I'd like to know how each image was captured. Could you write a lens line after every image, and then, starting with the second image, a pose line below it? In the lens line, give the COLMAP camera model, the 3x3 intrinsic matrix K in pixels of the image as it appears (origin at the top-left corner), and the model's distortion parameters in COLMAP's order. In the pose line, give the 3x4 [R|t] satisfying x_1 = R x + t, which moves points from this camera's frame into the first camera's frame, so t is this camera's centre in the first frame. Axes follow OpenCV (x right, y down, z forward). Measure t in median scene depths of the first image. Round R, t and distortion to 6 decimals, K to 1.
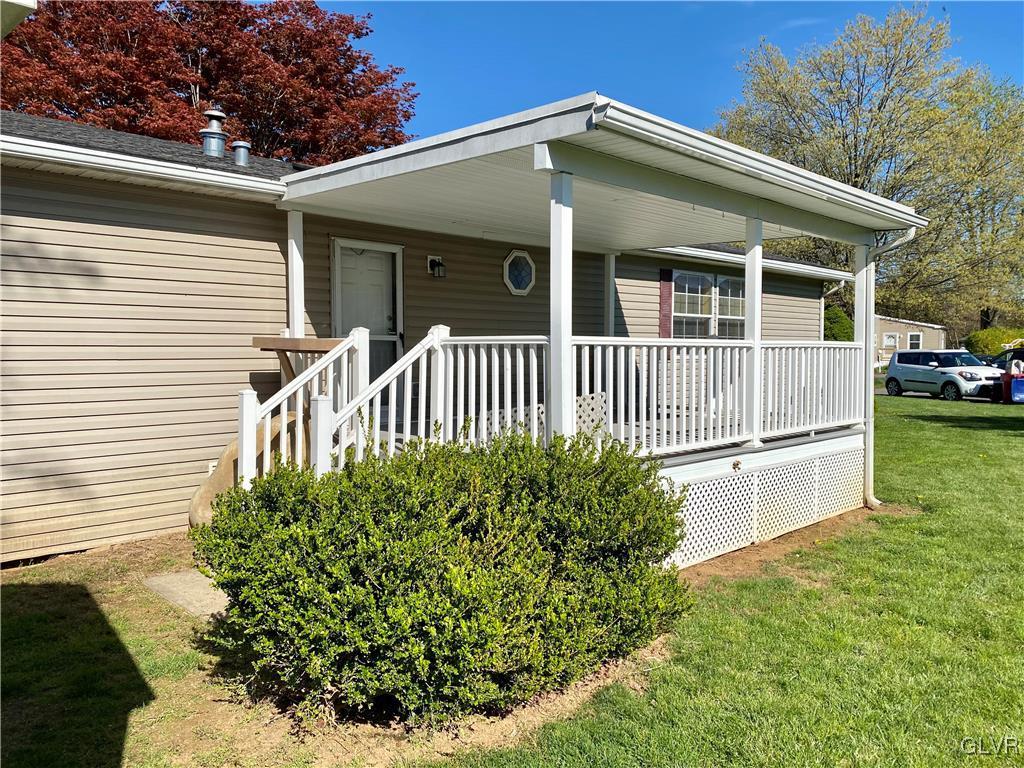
lens RADIAL K [[788.4, 0, 510.6], [0, 788.4, 381.8], [0, 0, 1]] dist [0.041068, -0.036065]
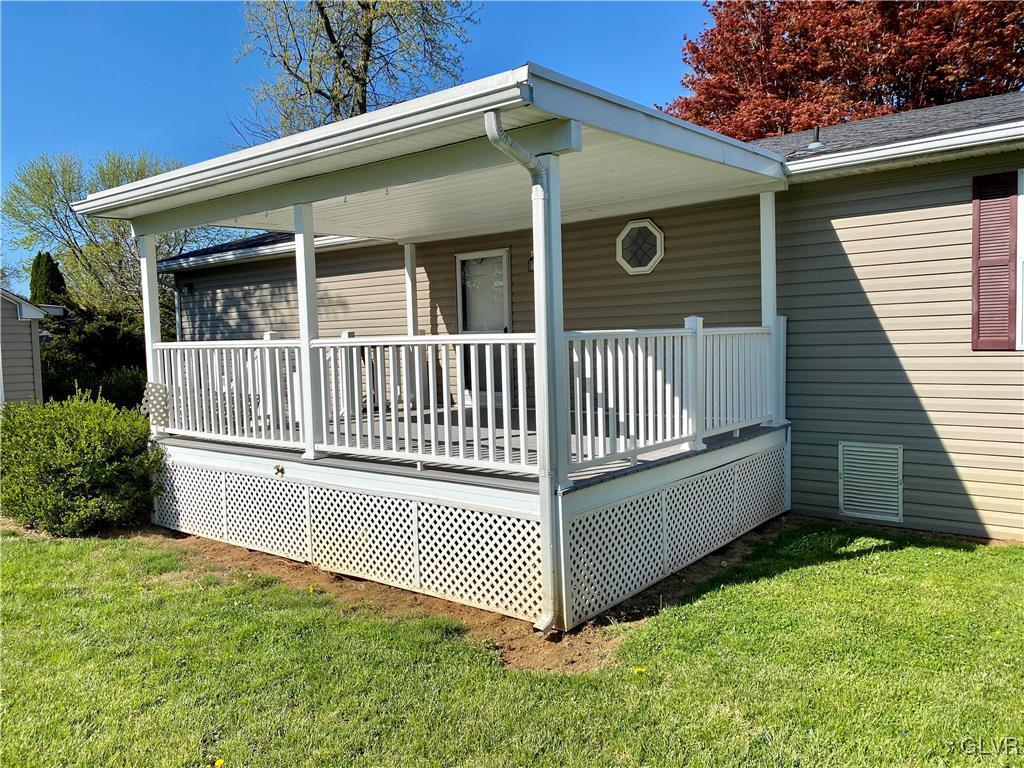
lens RADIAL K [[788.4, 0, 510.6], [0, 788.4, 381.8], [0, 0, 1]] dist [0.041068, -0.036065]
pose [[0.095709, 0.044296, -0.994423, 0.940205], [-0.021234, 0.998873, 0.042450, -0.033589], [0.995183, 0.017053, 0.096542, 0.894697]]
